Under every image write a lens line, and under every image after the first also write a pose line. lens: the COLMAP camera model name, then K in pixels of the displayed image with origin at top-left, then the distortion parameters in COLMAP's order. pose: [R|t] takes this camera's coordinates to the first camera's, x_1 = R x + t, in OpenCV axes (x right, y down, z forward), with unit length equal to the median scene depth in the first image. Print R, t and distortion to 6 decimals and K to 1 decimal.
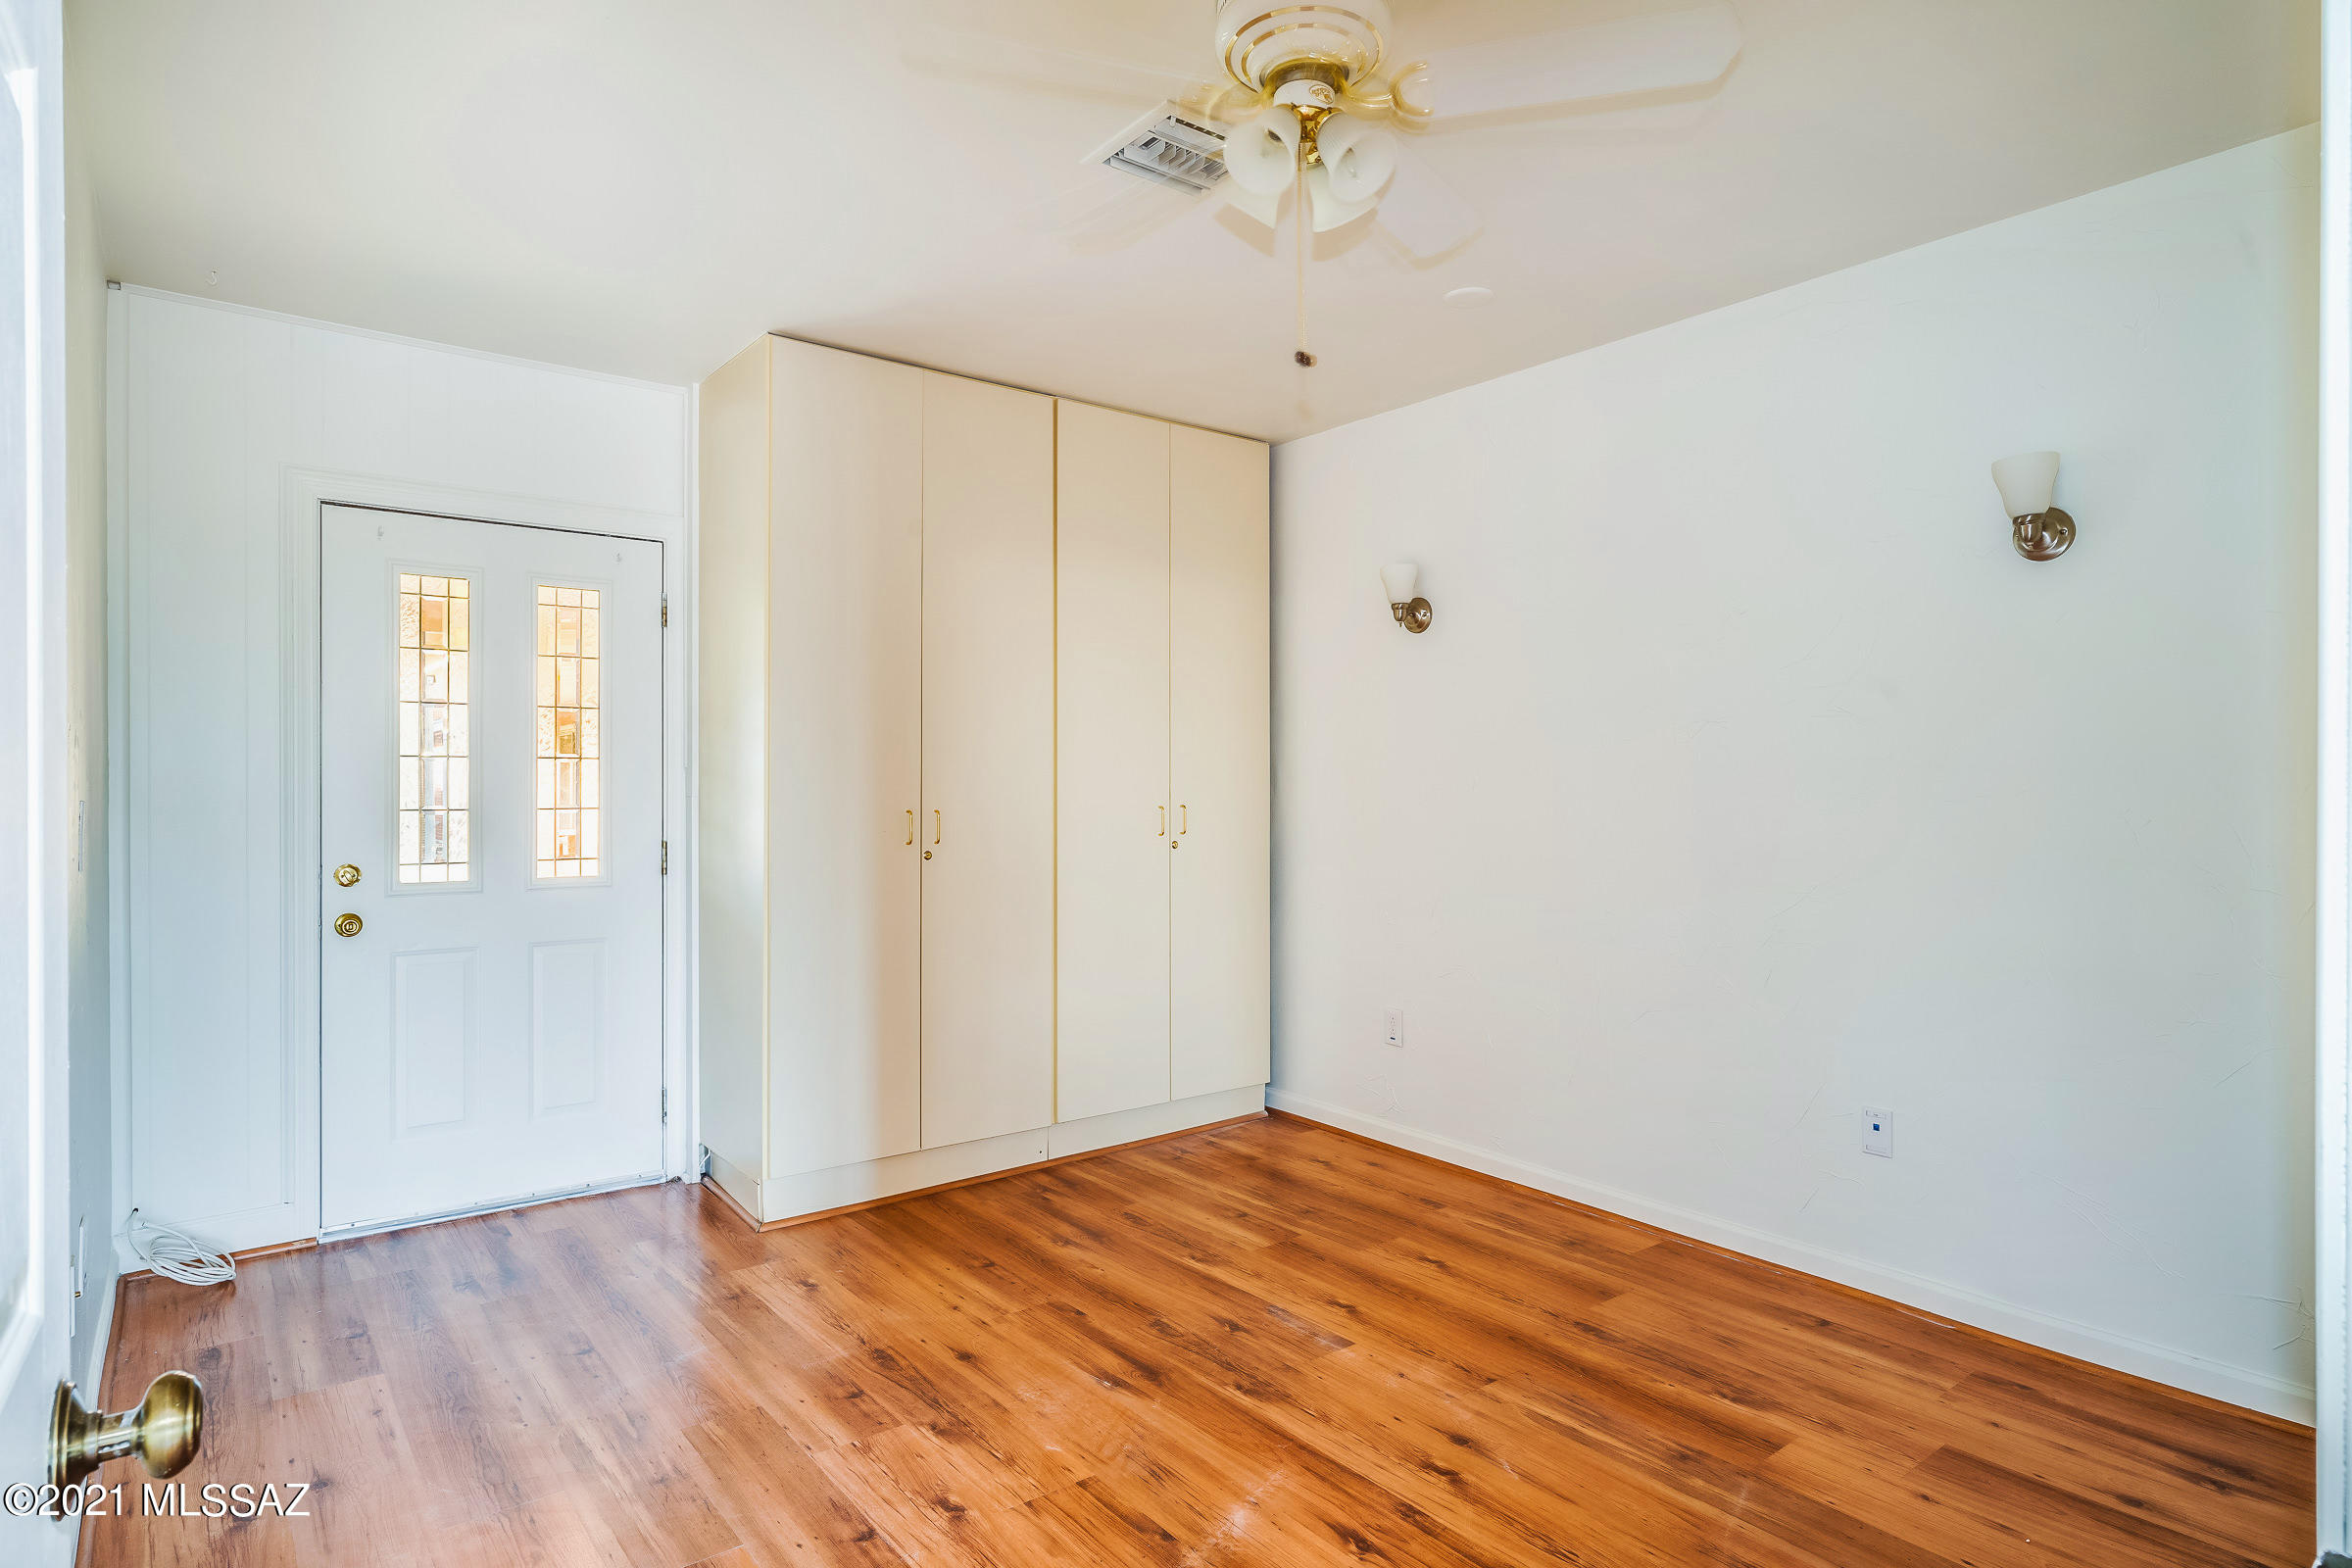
lens RADIAL K [[1293.9, 0, 1181.6], [0, 1293.9, 794.3], [0, 0, 1]] dist [0.001273, 0.000005]
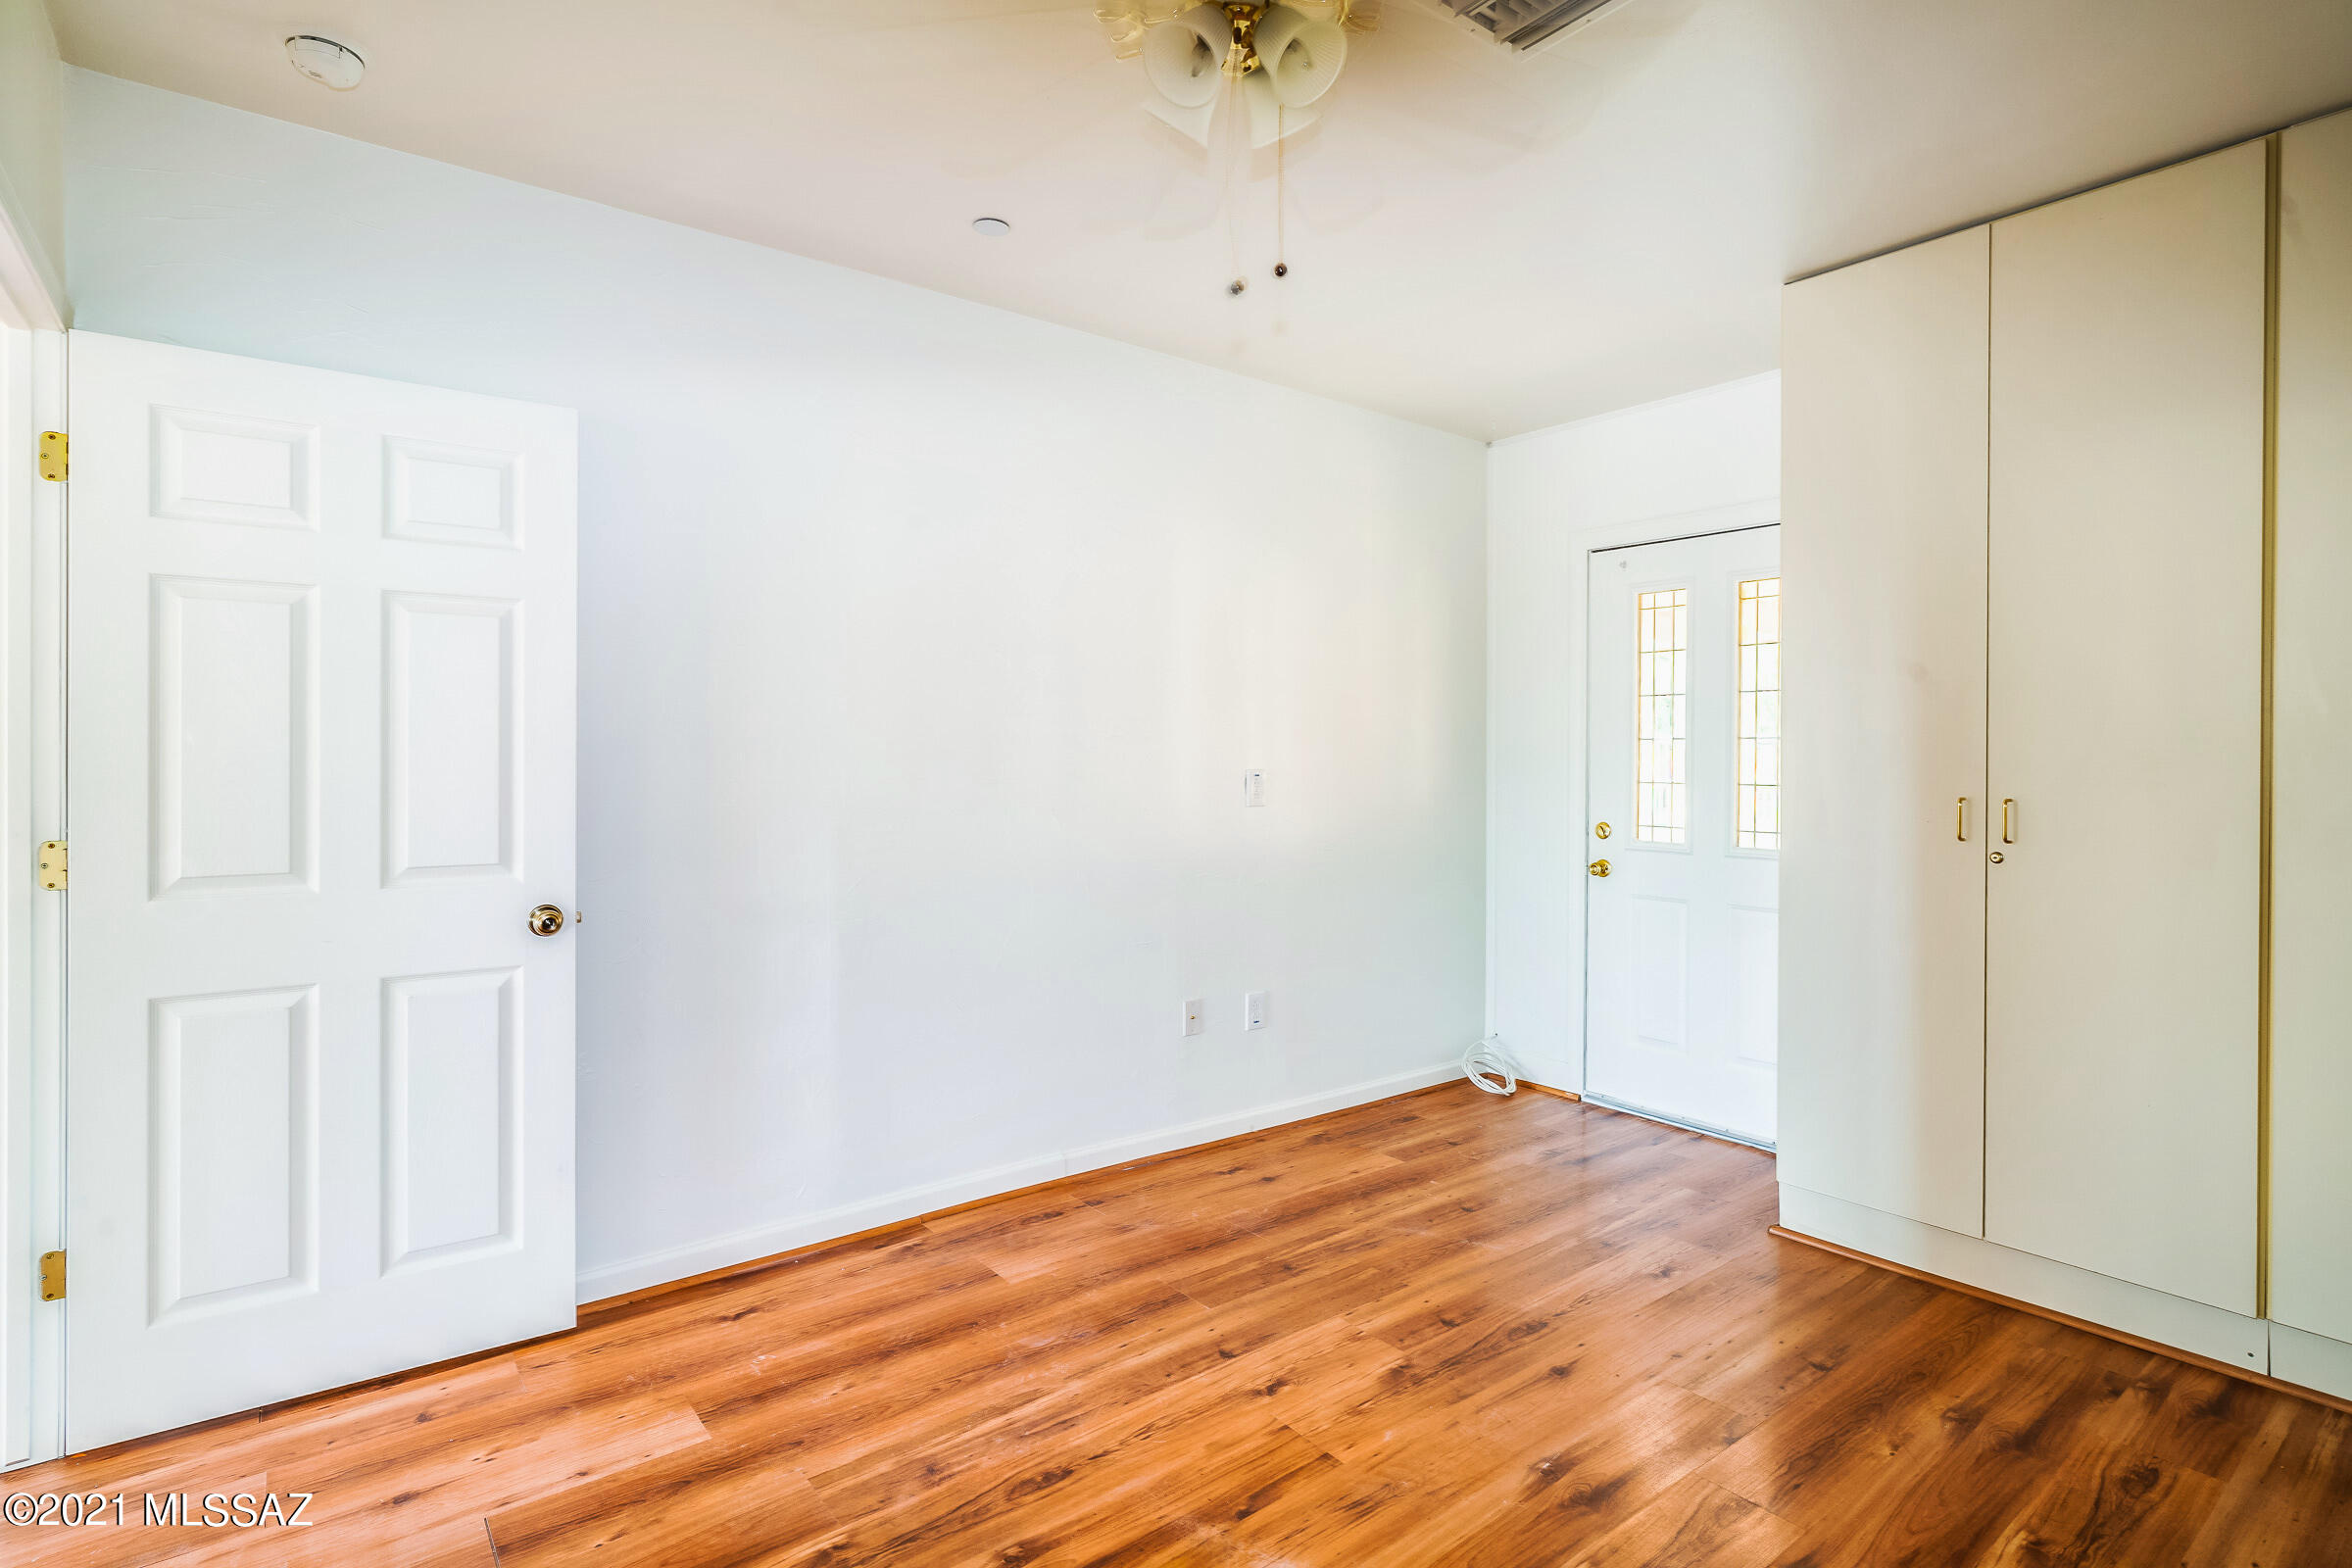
lens RADIAL K [[1140.2, 0, 1180.6], [0, 1140.2, 762.5], [0, 0, 1]] dist [0.017443, -0.000138]
pose [[0.008676, 0.004261, -0.999953, 0.539360], [-0.008806, 0.999952, 0.004184, -0.008937], [0.999924, 0.008769, 0.008713, 0.575487]]
